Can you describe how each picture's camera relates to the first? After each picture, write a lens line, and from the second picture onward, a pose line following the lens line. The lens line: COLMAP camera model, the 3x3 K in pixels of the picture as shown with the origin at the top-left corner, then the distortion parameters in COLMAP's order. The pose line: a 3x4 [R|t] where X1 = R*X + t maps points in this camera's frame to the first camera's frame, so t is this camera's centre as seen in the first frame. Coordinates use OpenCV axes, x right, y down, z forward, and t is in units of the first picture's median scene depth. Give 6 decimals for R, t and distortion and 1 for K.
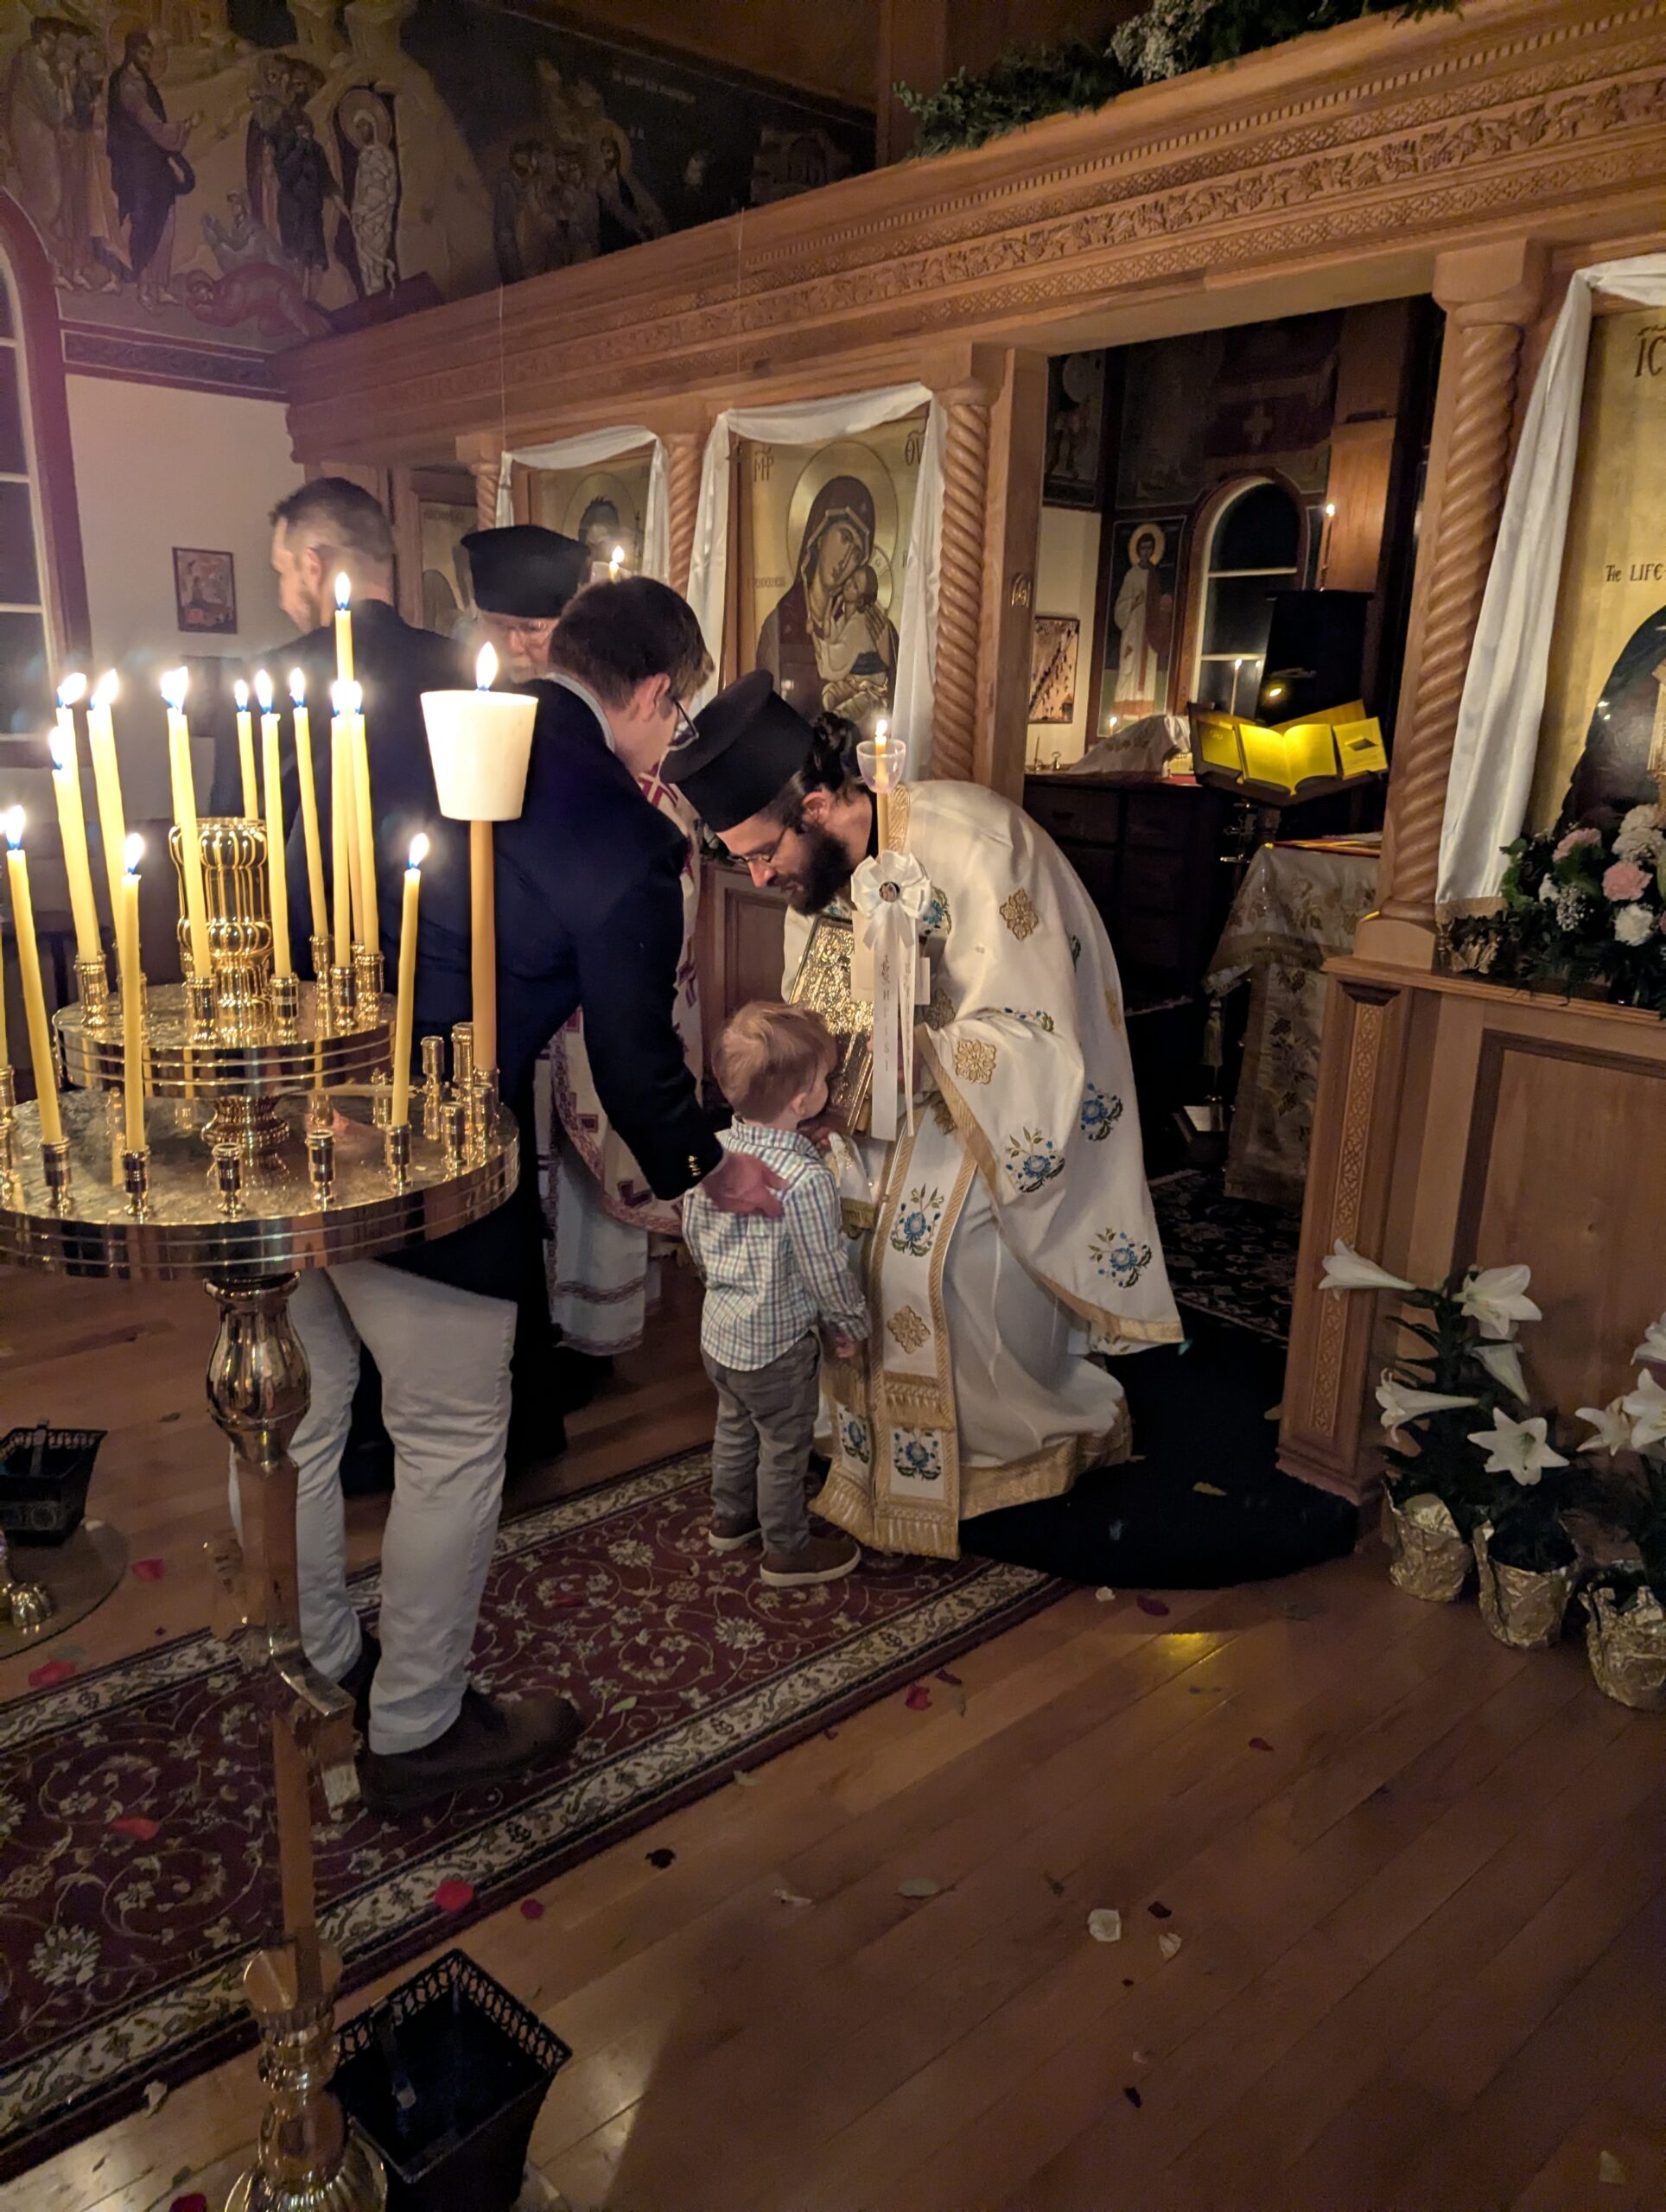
lens RADIAL K [[1568.1, 0, 801.0], [0, 1568.1, 1096.8], [0, 0, 1]] dist [0.041758, -0.030042]
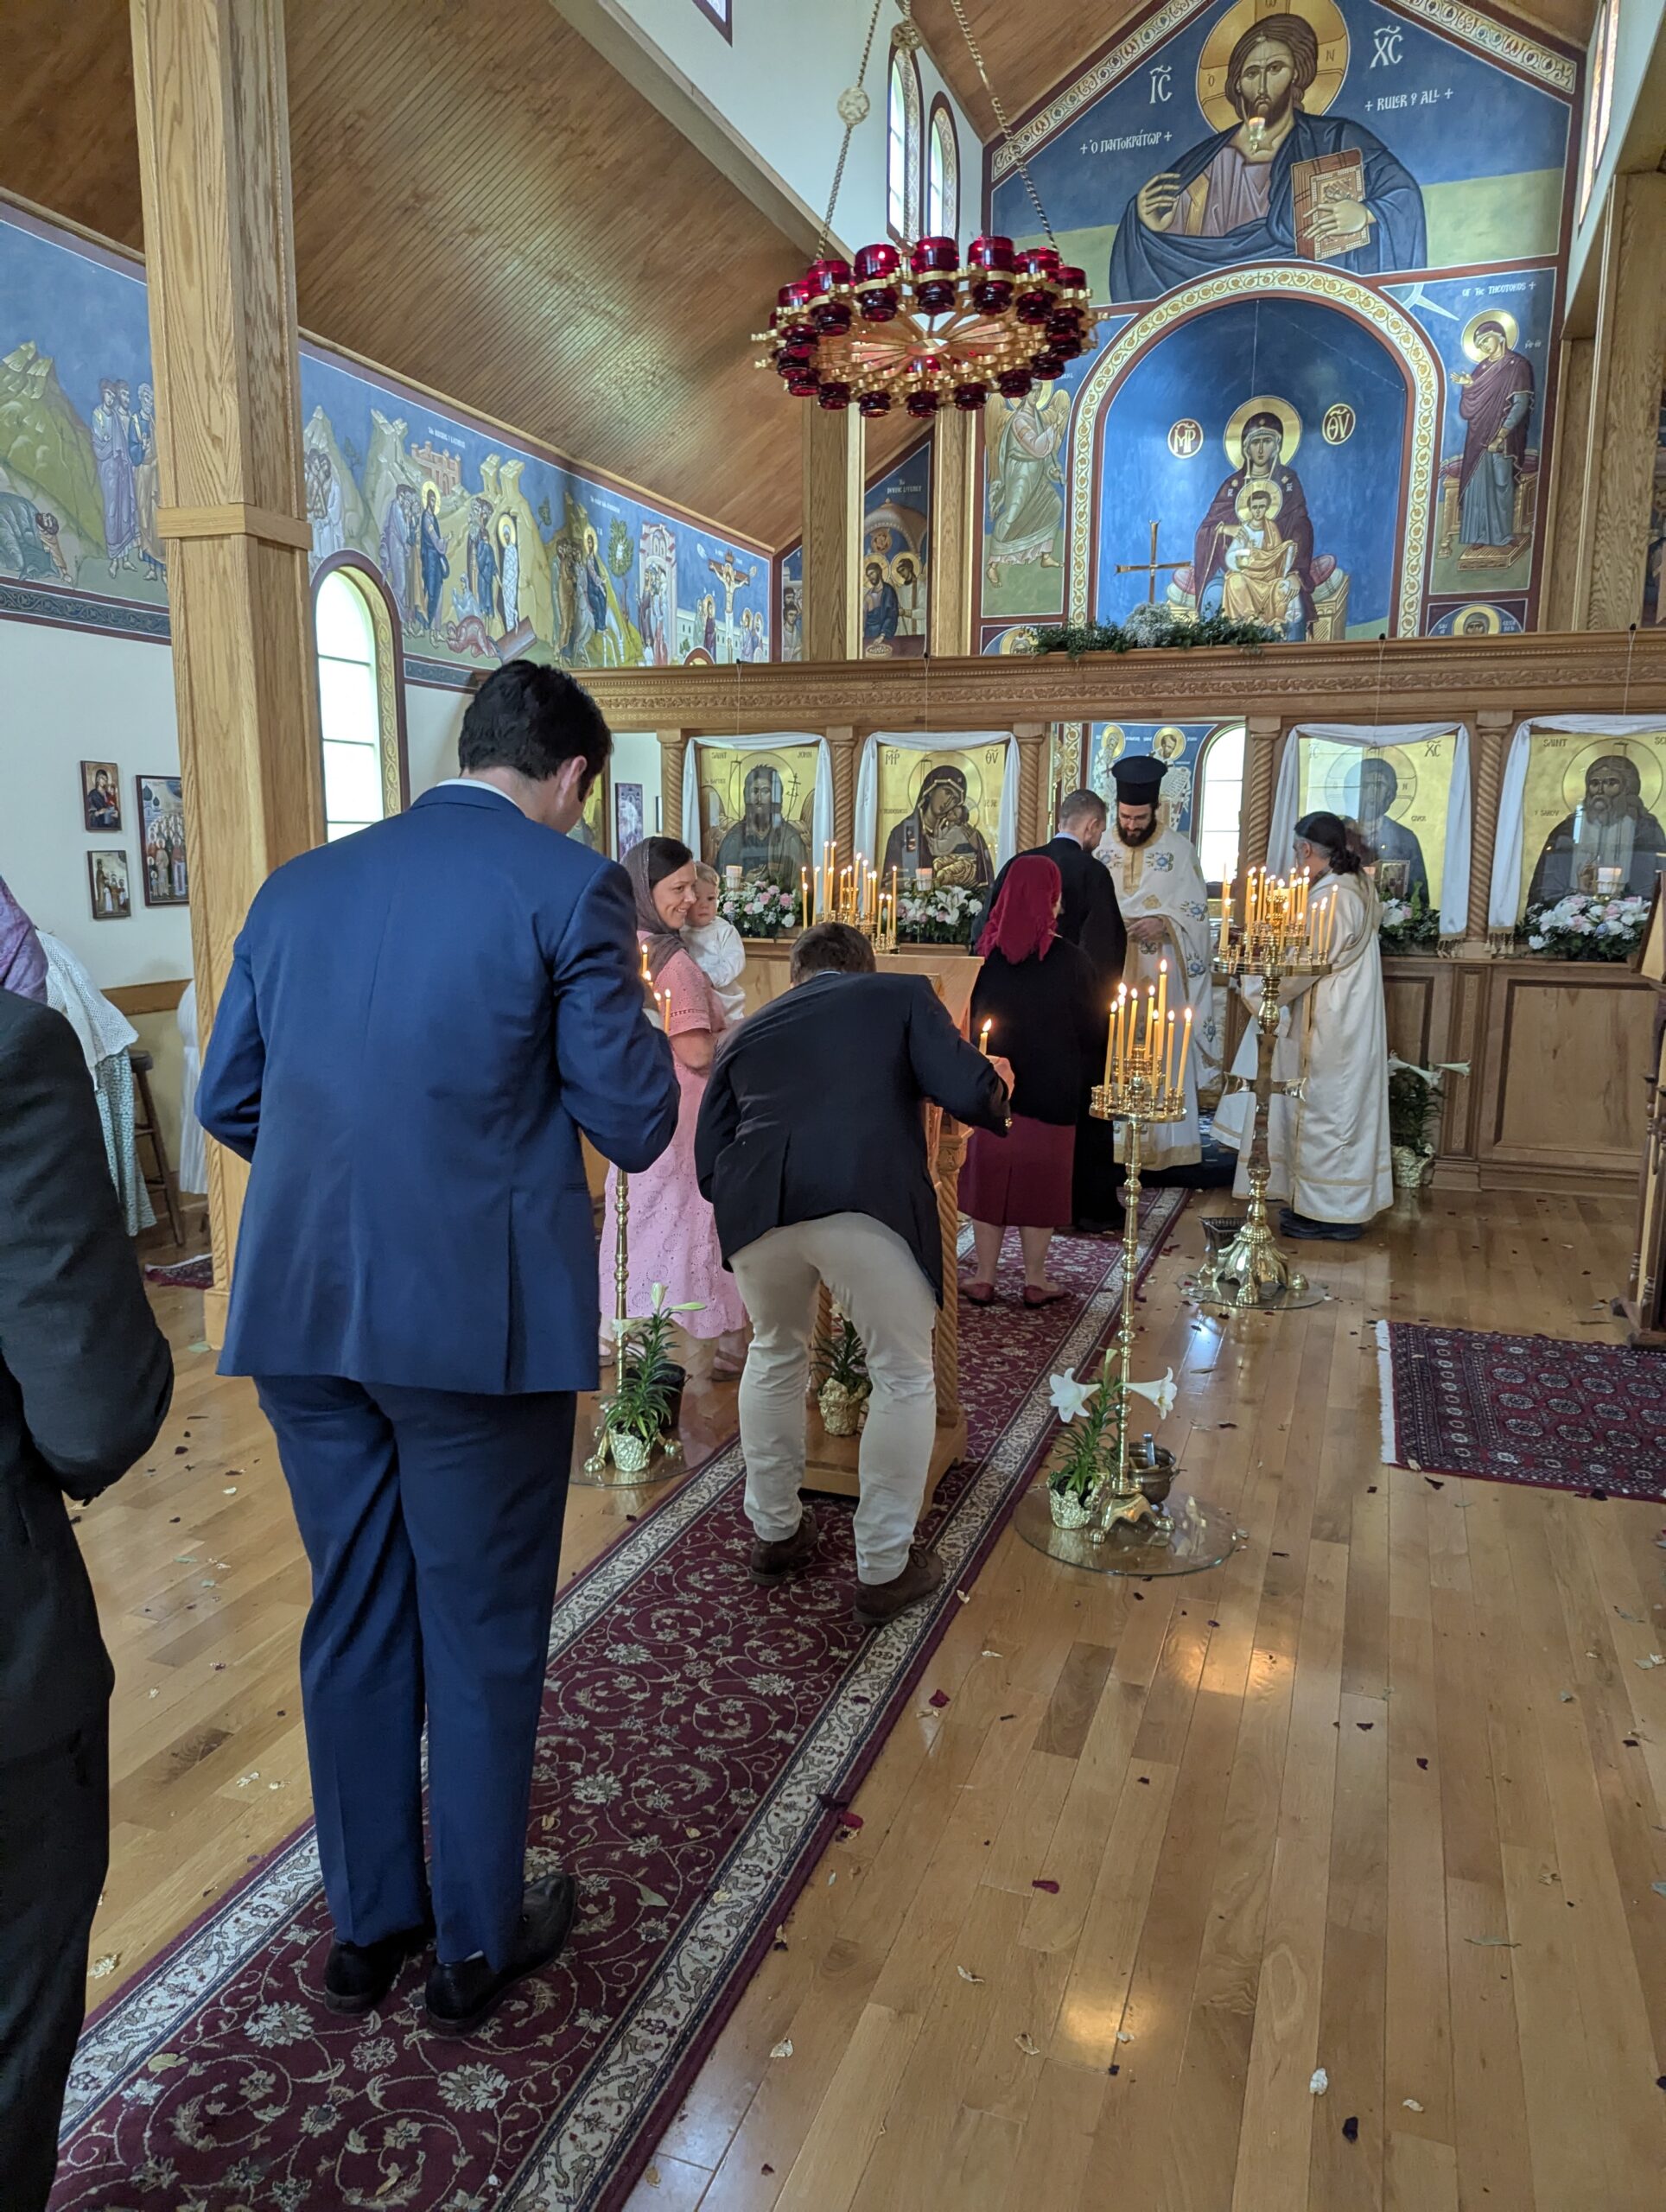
lens RADIAL K [[1568.1, 0, 801.8], [0, 1568.1, 1093.4], [0, 0, 1]] dist [0.041758, -0.030042]
pose [[0.878266, -0.095862, 0.468465, -1.804609], [0.140112, 0.988289, -0.060443, 0.237492], [-0.457185, 0.118723, 0.881412, -1.142696]]
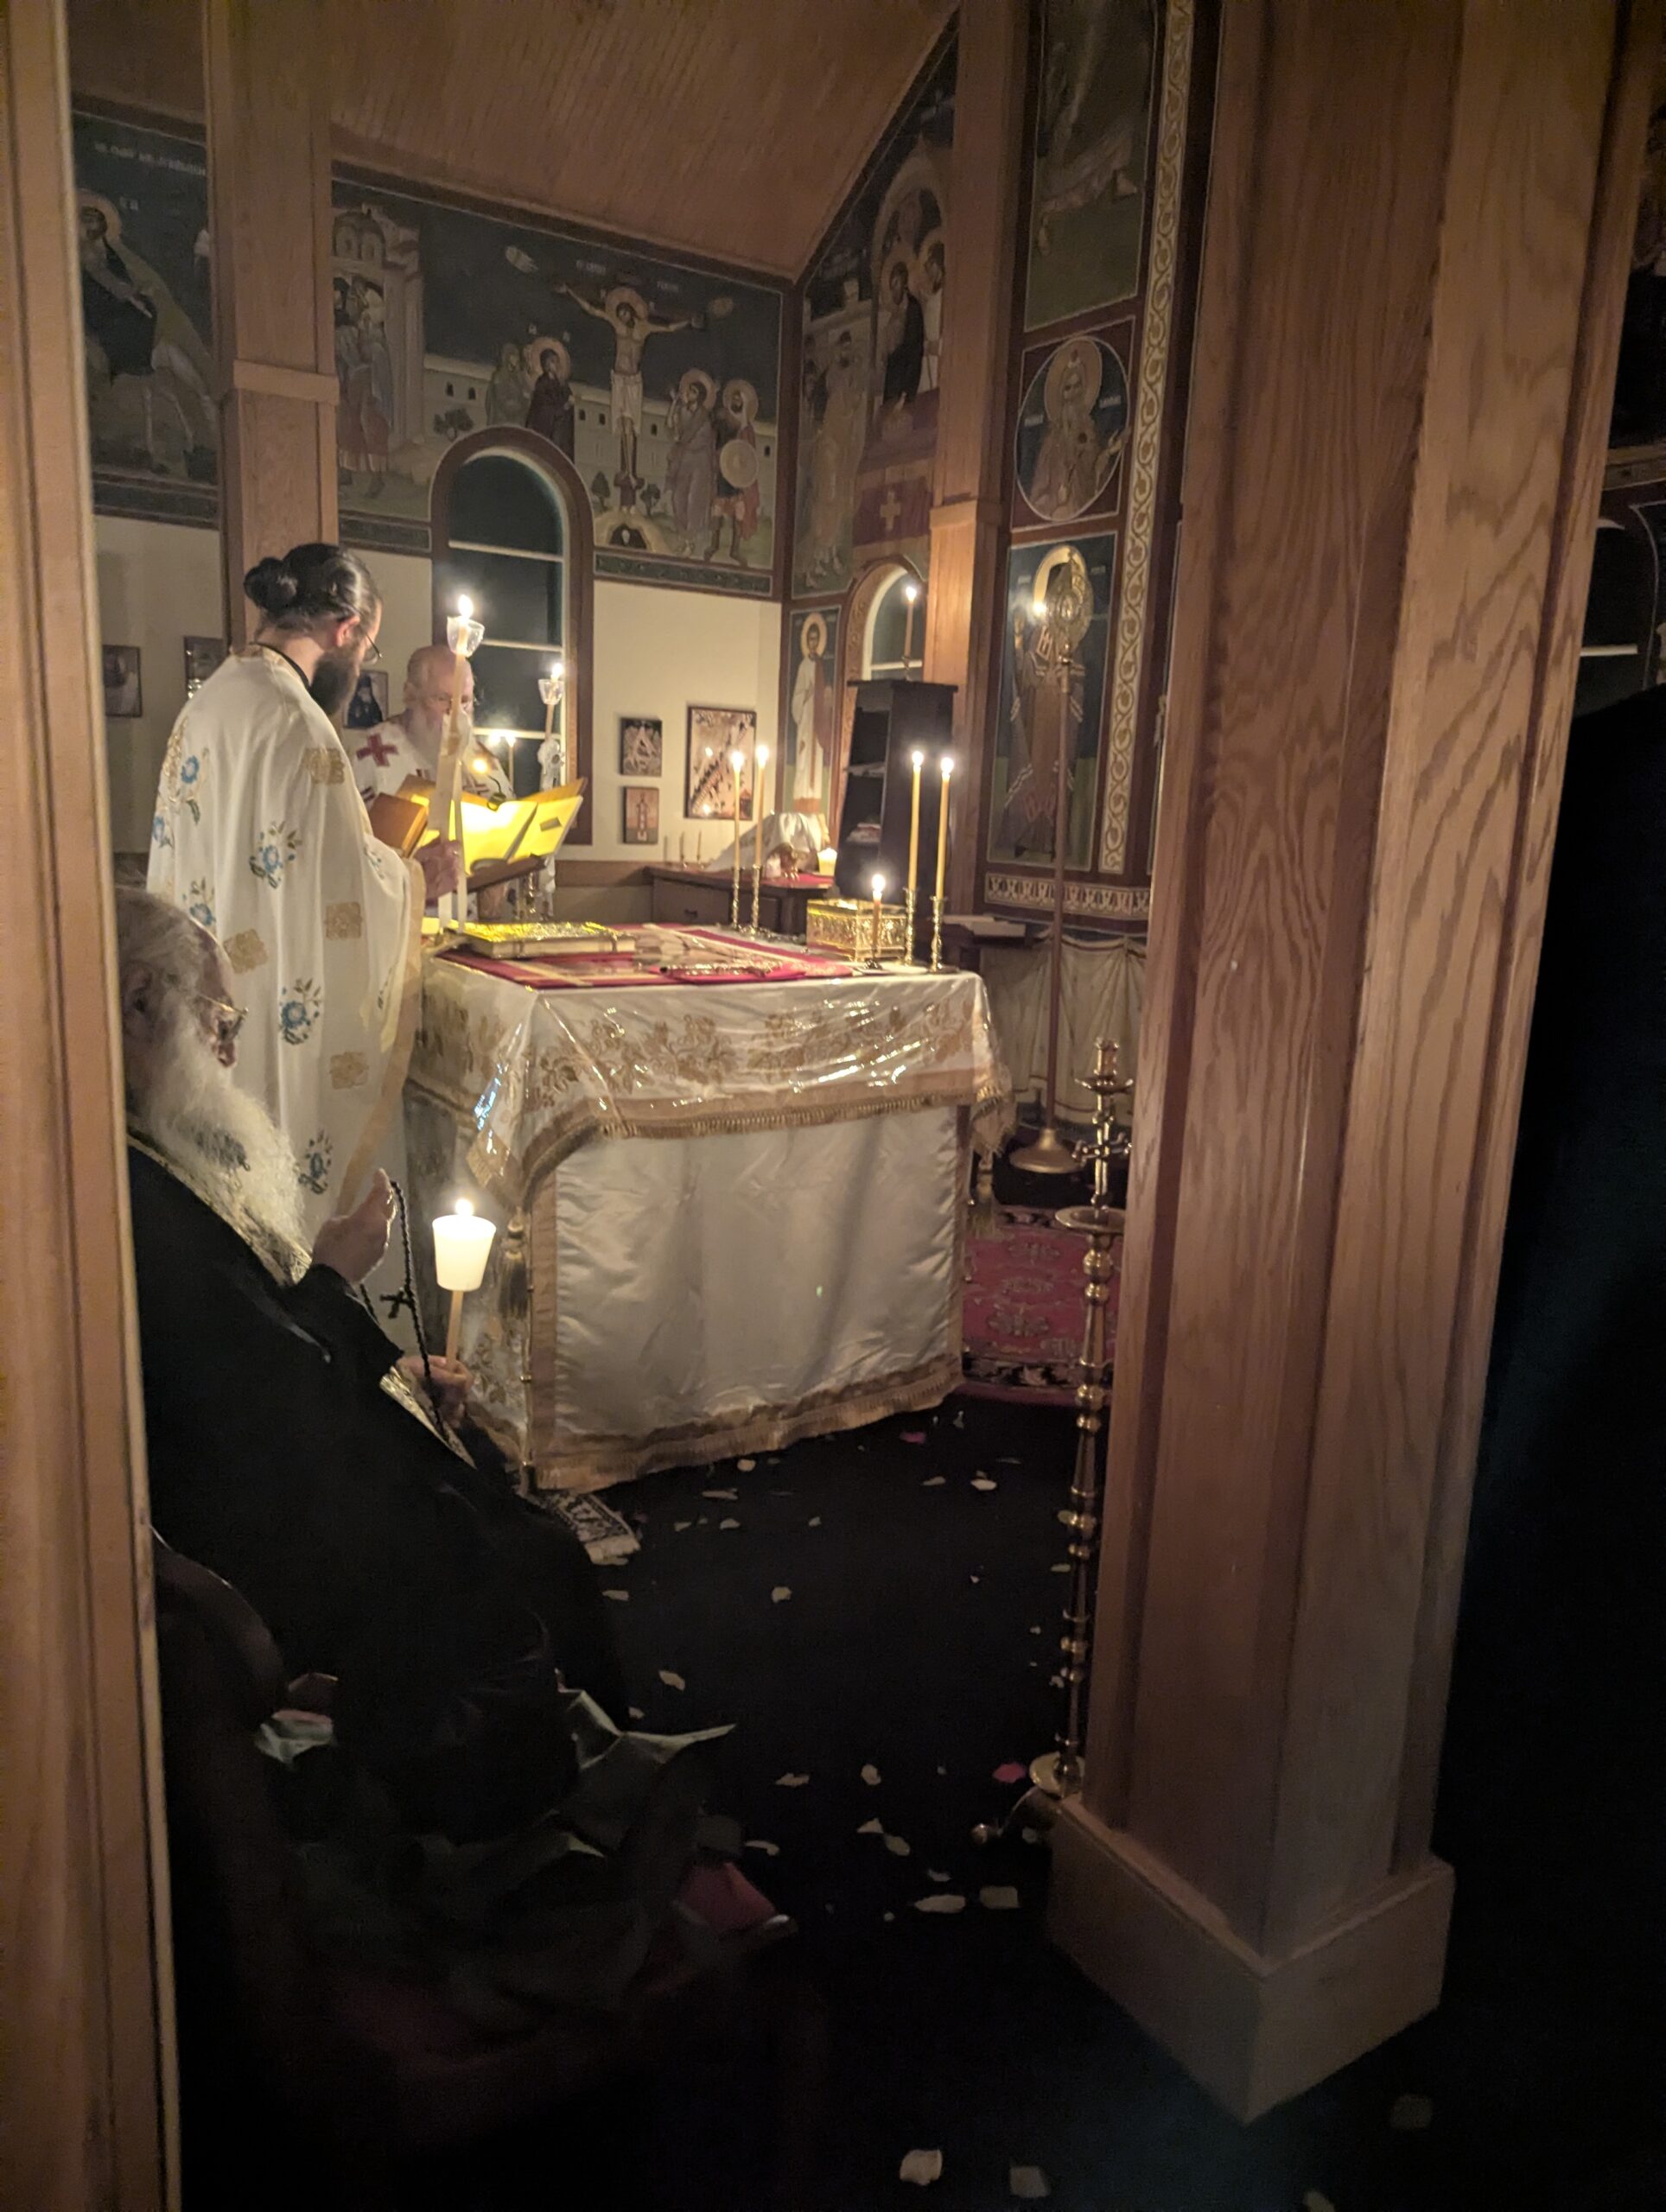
lens RADIAL K [[1568.1, 0, 828.1], [0, 1568.1, 1098.4], [0, 0, 1]] dist [0.041758, -0.030042]
pose [[0.991989, 0.047472, -0.117064, 1.133442], [-0.055510, 0.996249, -0.066385, -0.035042], [0.113473, 0.072351, 0.990903, 0.275067]]
